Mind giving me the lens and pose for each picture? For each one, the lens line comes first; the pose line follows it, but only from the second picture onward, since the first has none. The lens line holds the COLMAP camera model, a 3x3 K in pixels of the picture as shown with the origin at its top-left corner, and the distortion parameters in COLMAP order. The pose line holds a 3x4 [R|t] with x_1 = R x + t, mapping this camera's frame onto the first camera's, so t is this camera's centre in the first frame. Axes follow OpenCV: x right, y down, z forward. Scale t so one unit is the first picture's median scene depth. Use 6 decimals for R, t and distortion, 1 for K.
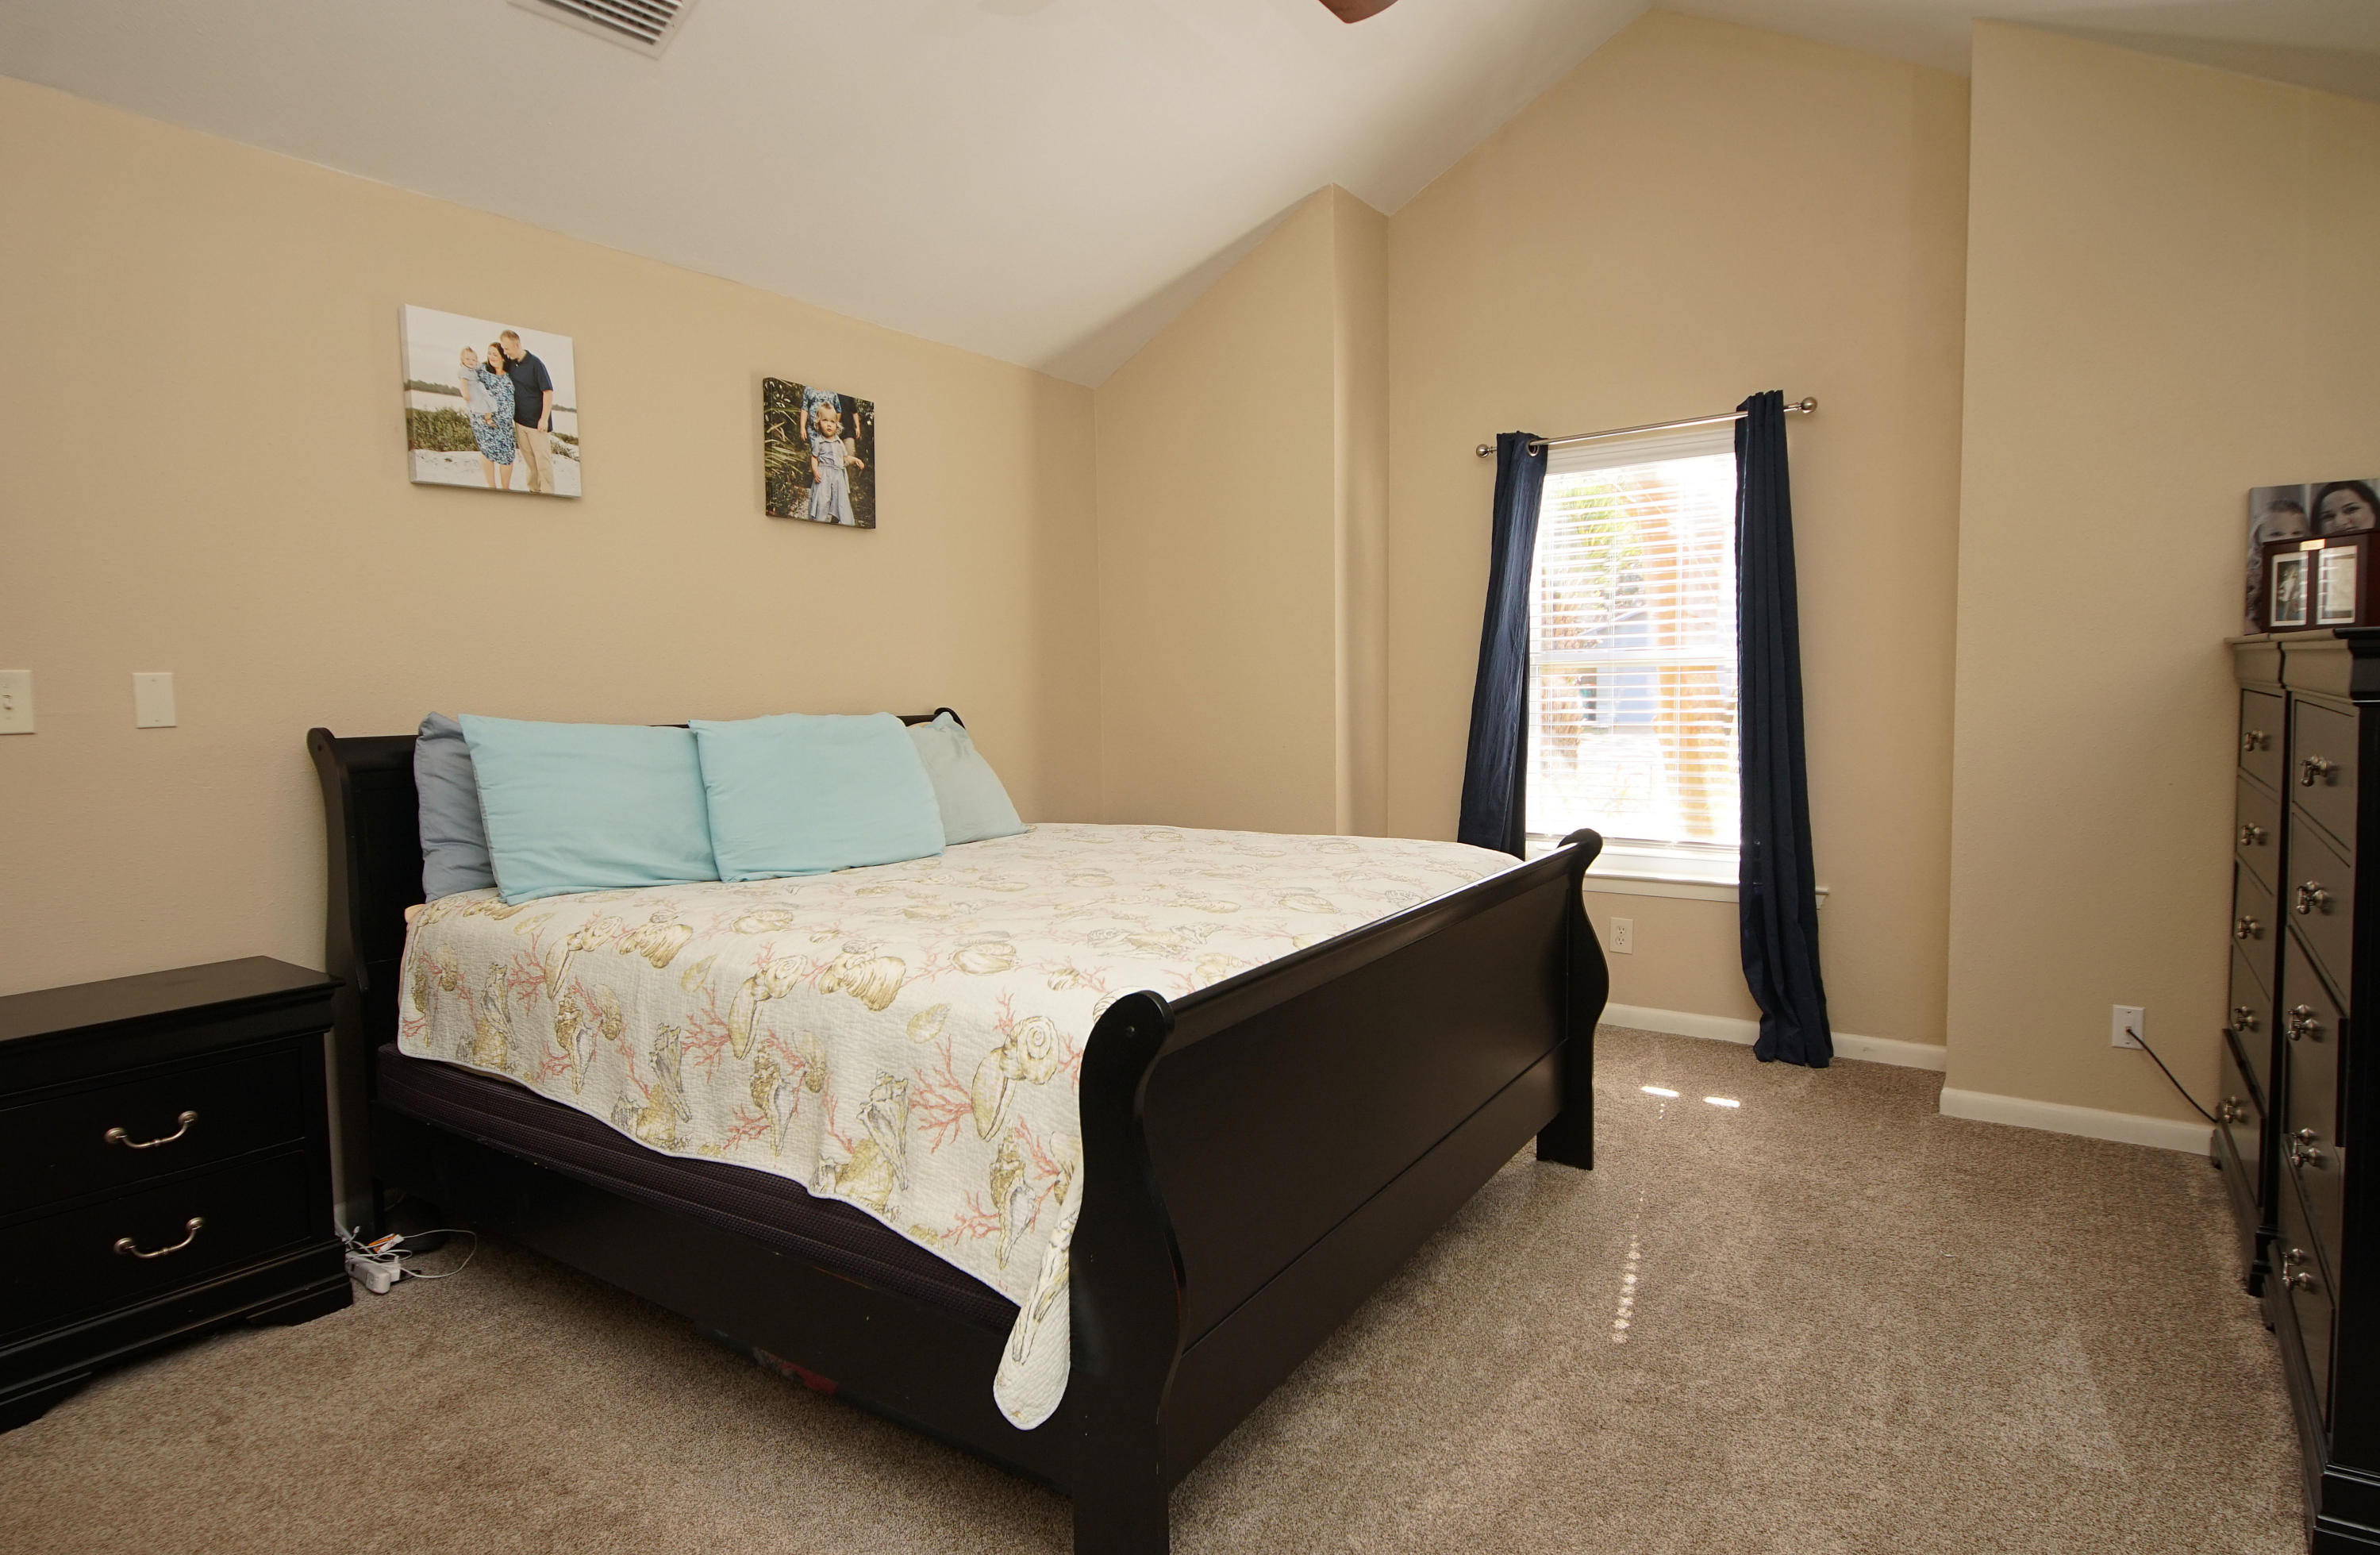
lens RADIAL K [[1320.2, 0, 1140.0], [0, 1320.2, 739.3], [0, 0, 1]] dist [0.036672, -0.047689]
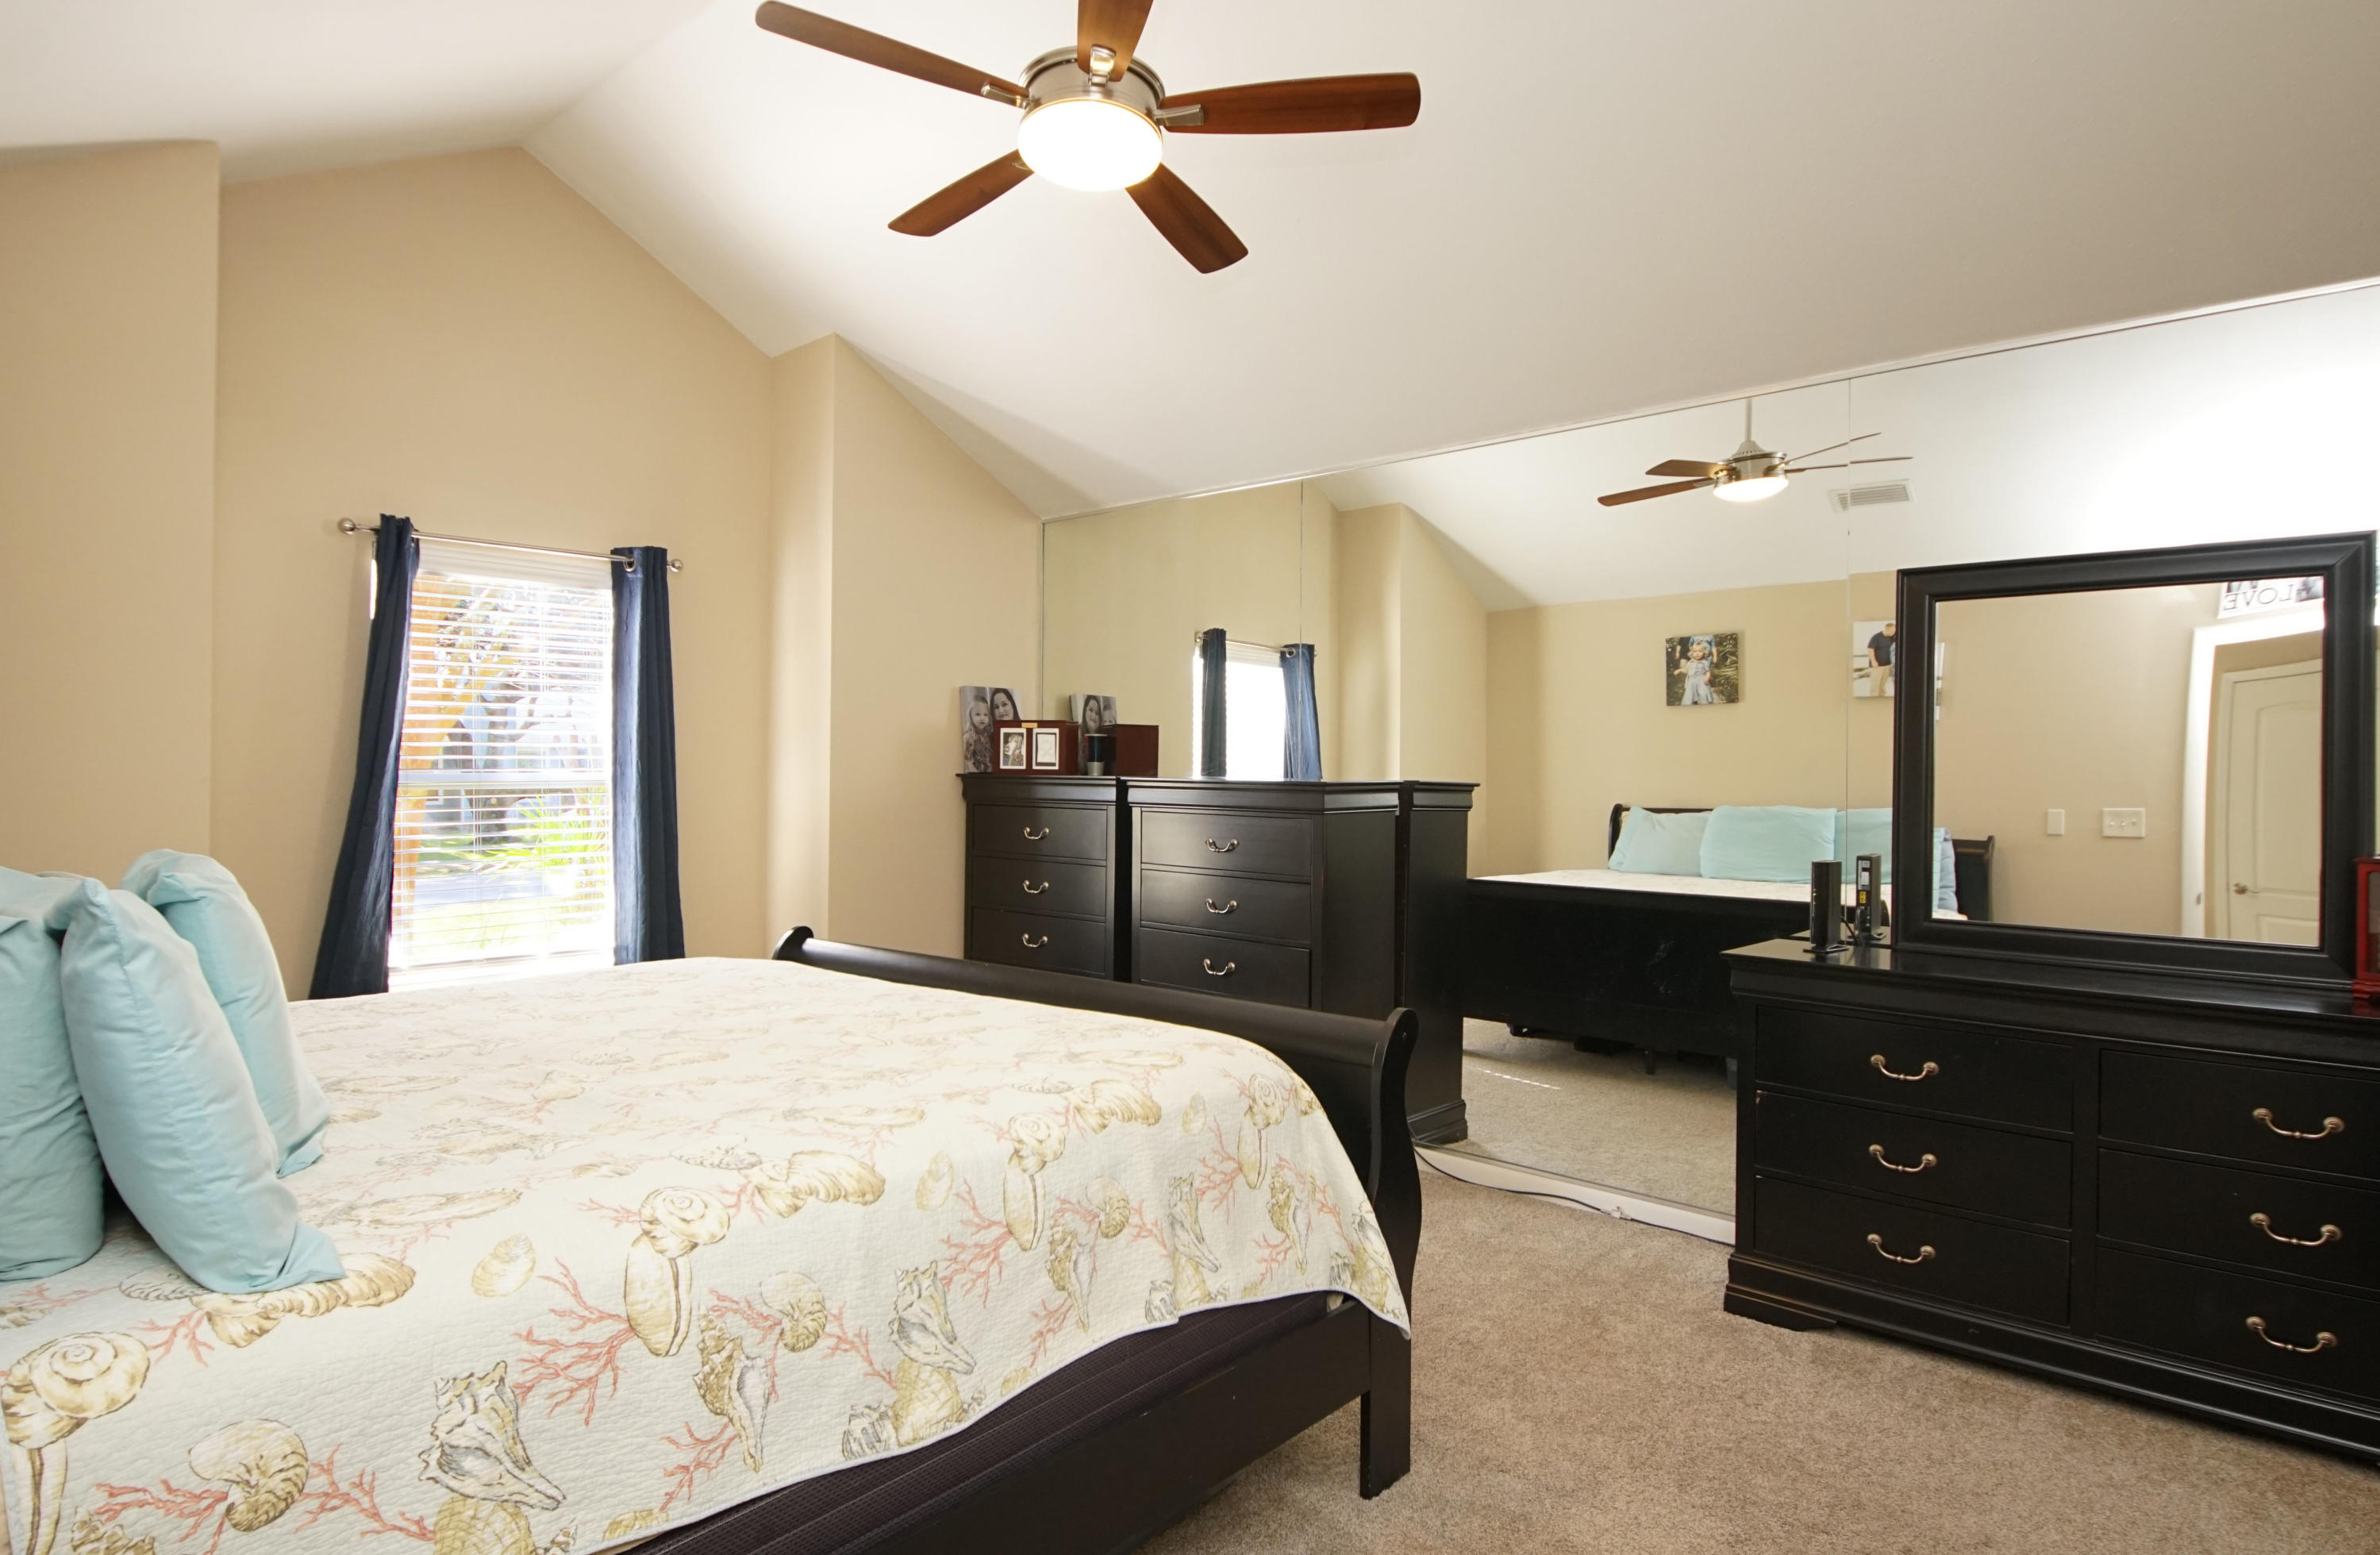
lens RADIAL K [[1320.2, 0, 1140.0], [0, 1320.2, 739.3], [0, 0, 1]] dist [0.036672, -0.047689]
pose [[0.096575, 0.047212, 0.994205, -1.083099], [0.026718, 0.998391, -0.050006, -0.037421], [-0.994967, 0.031392, 0.095158, 0.790922]]
